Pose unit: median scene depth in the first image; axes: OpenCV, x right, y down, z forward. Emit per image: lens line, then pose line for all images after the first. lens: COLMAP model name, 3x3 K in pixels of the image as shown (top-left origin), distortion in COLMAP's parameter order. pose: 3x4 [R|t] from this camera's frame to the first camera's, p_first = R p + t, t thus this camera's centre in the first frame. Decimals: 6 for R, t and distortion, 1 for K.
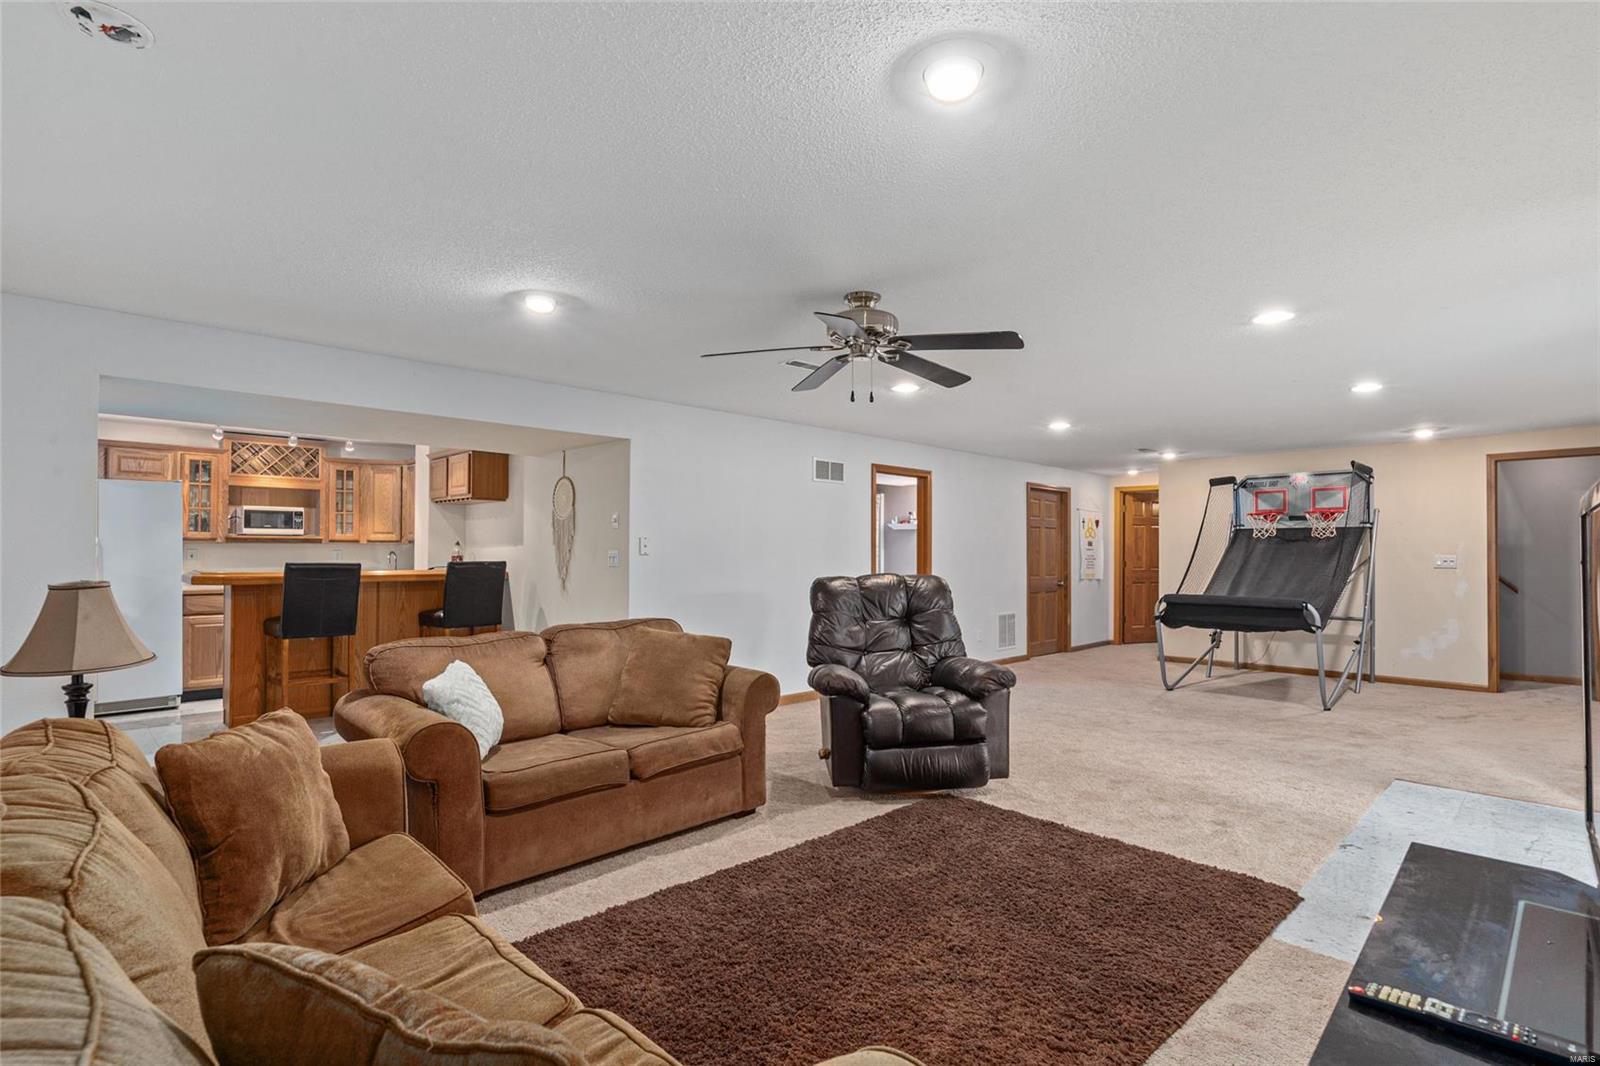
lens RADIAL K [[764.4, 0, 800.0], [0, 764.4, 533.0], [0, 0, 1]] dist [-0.000495, -0.000178]
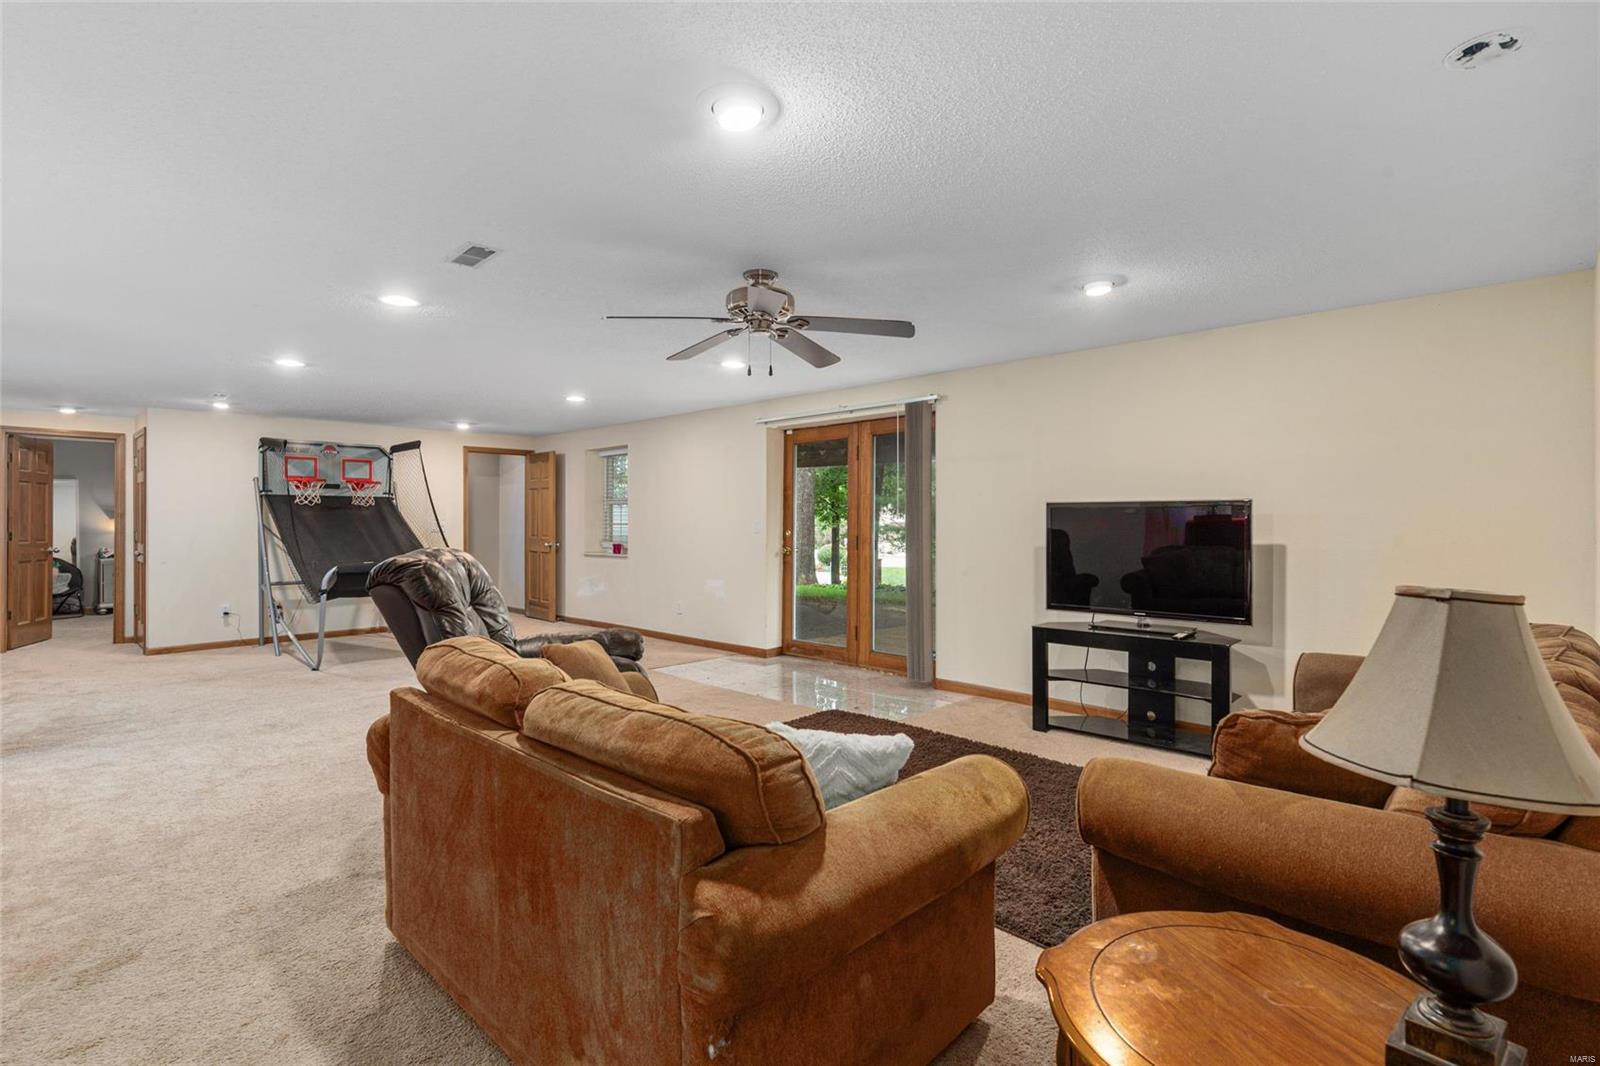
lens RADIAL K [[764.4, 0, 800.0], [0, 764.4, 533.0], [0, 0, 1]] dist [-0.000495, -0.000178]
pose [[-0.030499, -0.016219, 0.999403, -0.407777], [-0.025501, 0.999556, 0.015443, 0.011191], [-0.999209, -0.025015, -0.030899, 0.410641]]
